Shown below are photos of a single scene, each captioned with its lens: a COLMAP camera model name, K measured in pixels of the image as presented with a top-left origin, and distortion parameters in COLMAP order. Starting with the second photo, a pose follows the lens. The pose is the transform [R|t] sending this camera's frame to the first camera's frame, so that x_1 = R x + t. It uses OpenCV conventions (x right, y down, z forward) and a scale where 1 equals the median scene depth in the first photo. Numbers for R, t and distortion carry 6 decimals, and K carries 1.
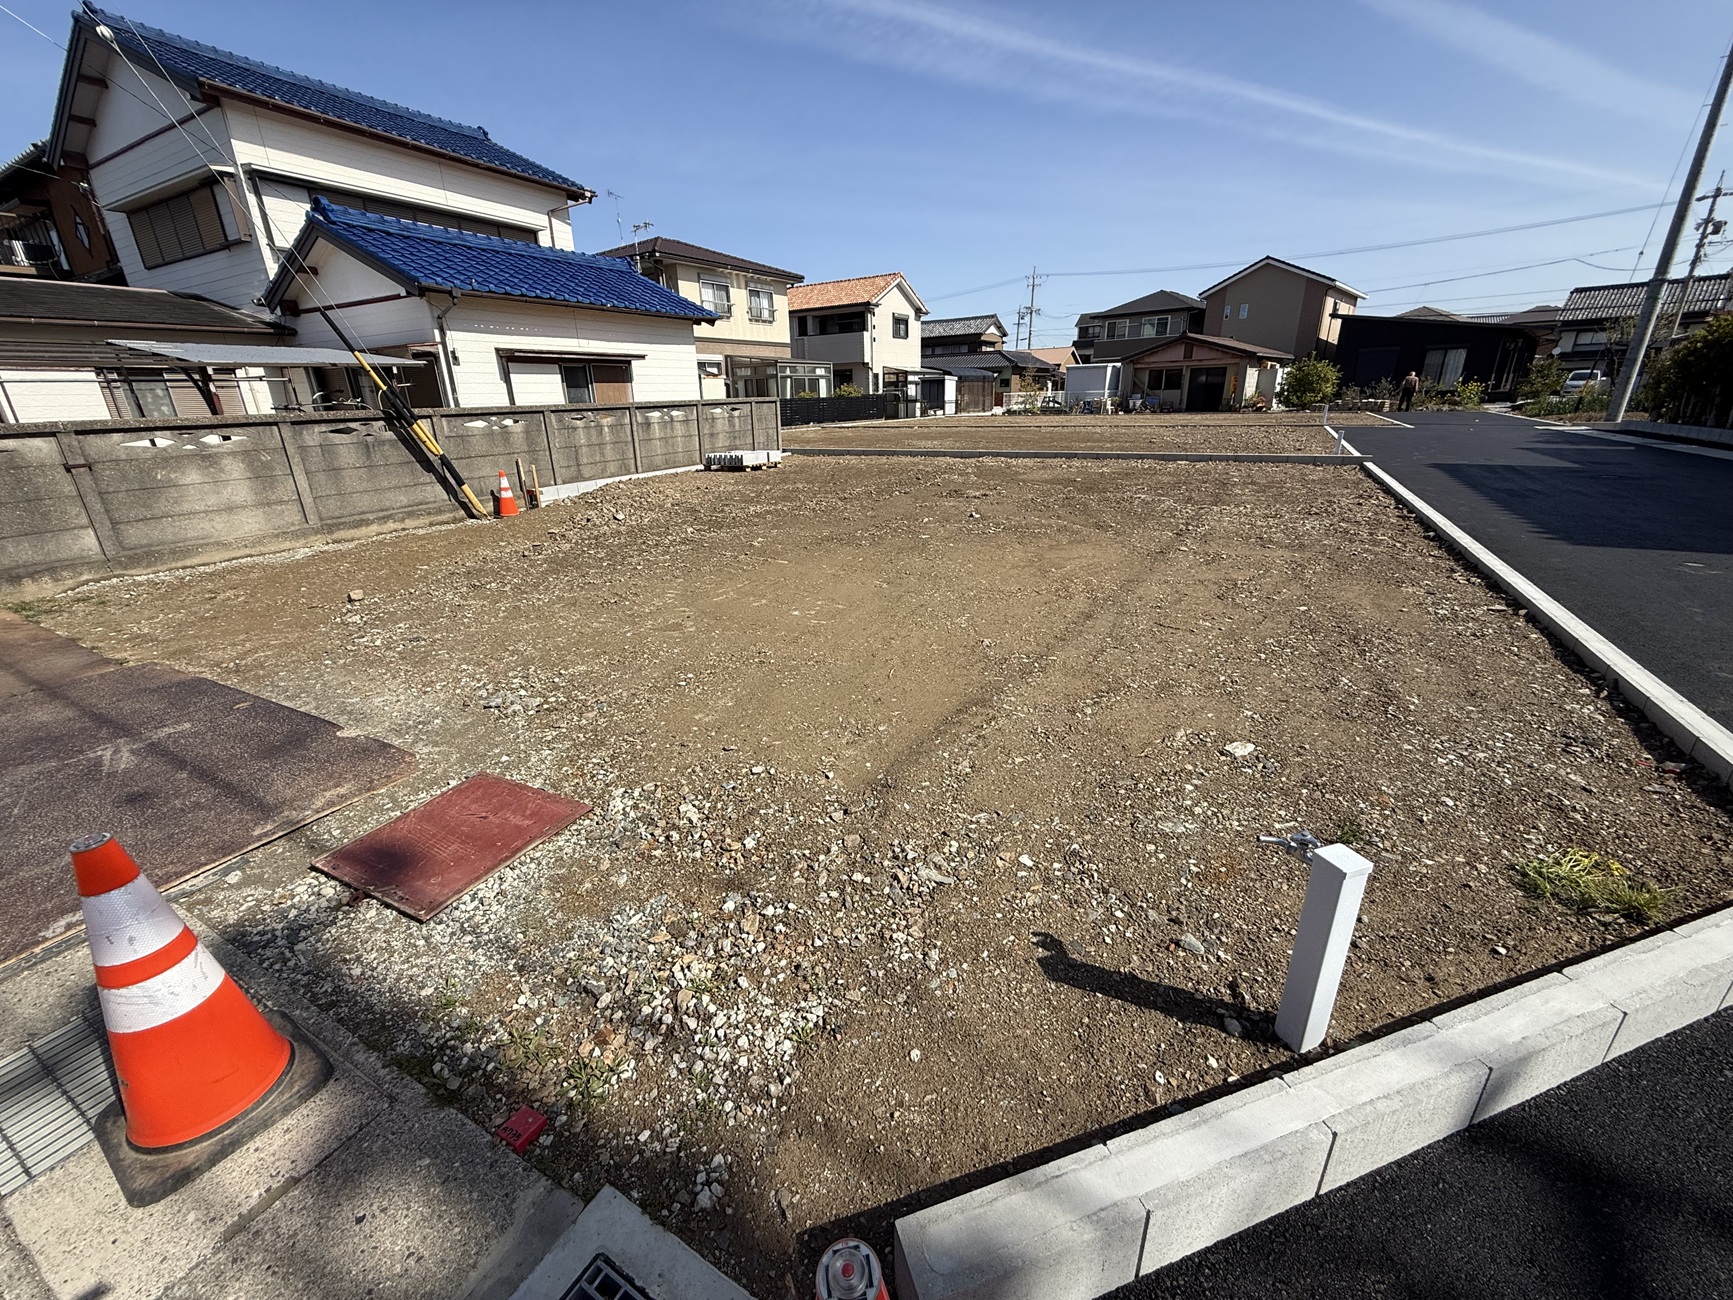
lens RADIAL K [[689.9, 0, 860.4], [0, 689.9, 646.1], [0, 0, 1]] dist [-0.001351, 0.000136]
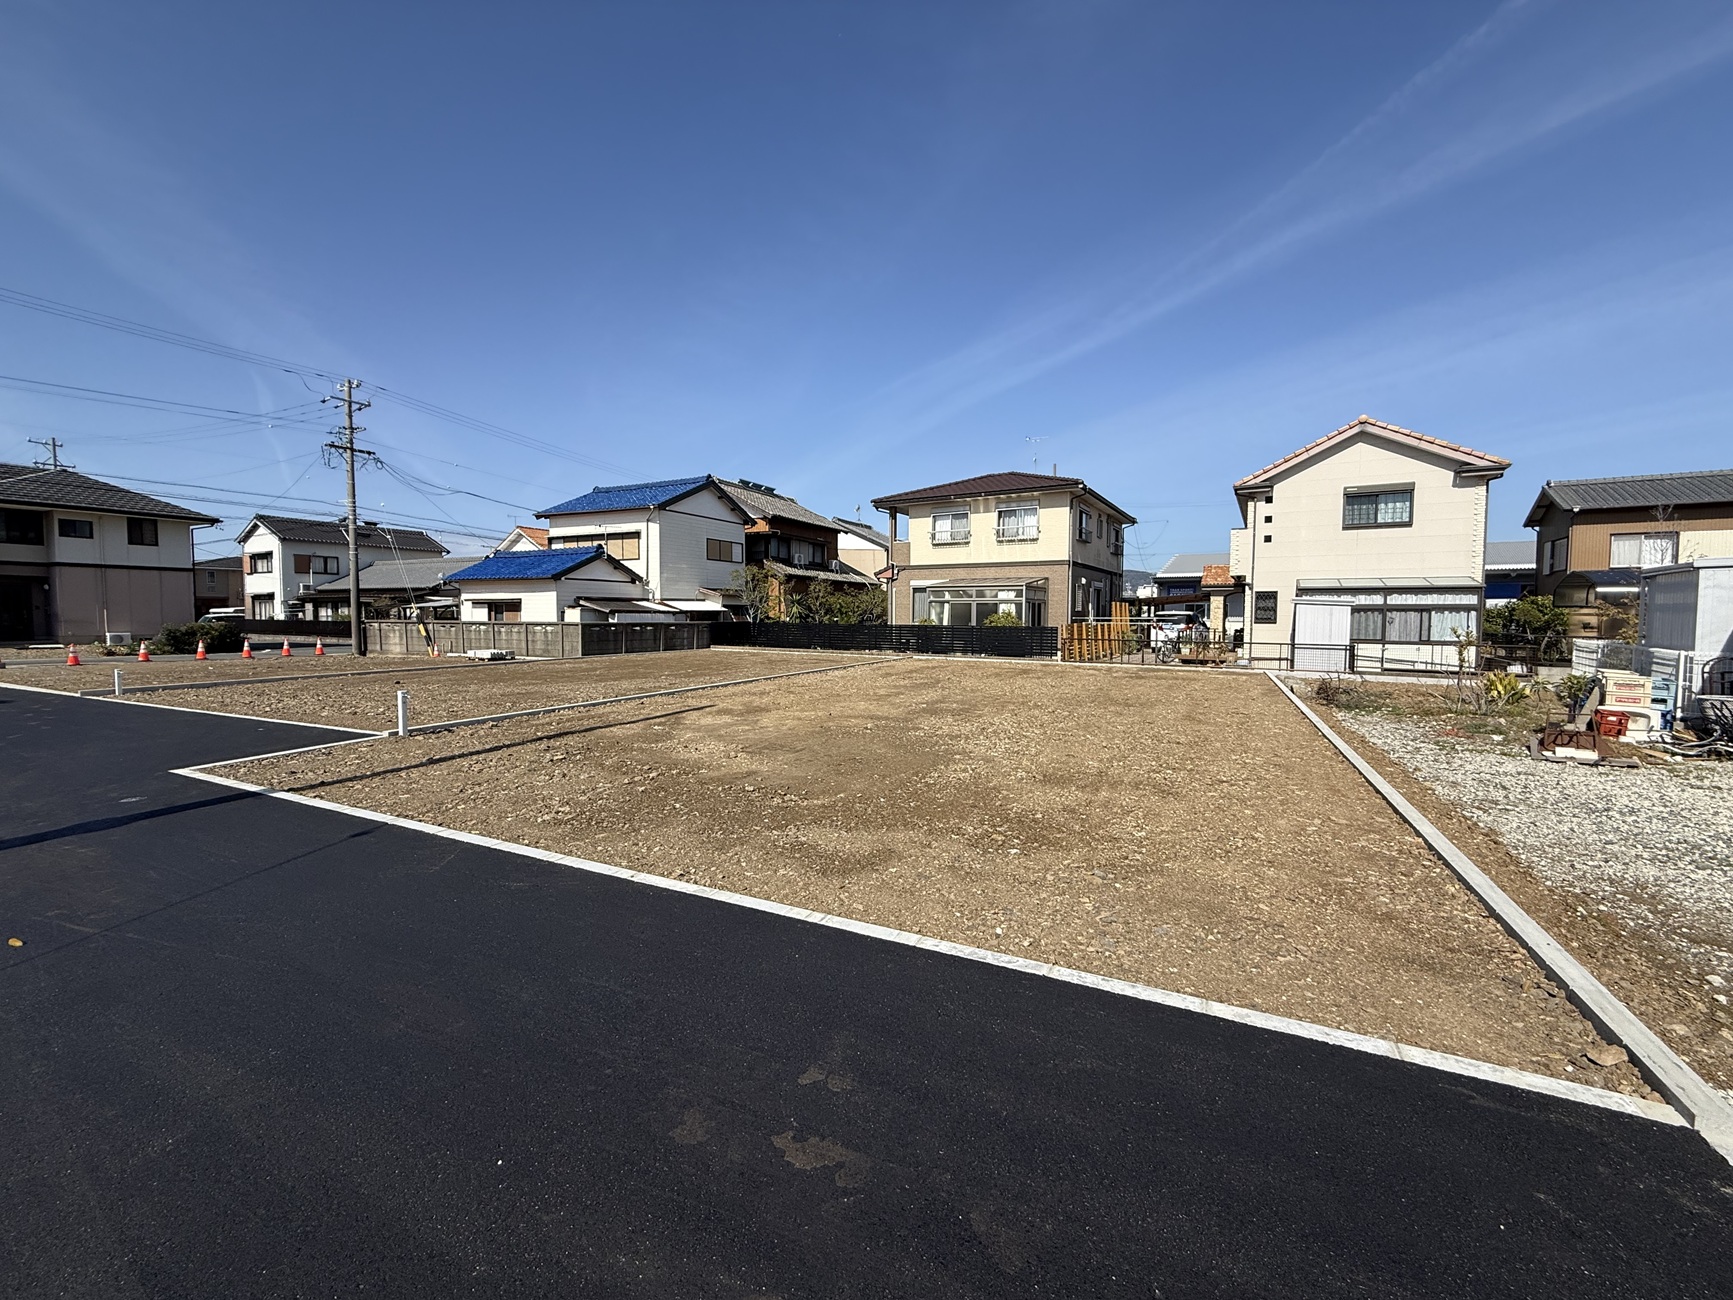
lens RADIAL K [[689.9, 0, 860.4], [0, 689.9, 646.1], [0, 0, 1]] dist [-0.001351, 0.000136]
pose [[0.031107, 0.076001, -0.996622, 0.702860], [-0.346651, 0.936037, 0.060561, -0.317046], [0.937478, 0.343596, 0.055463, 0.779482]]
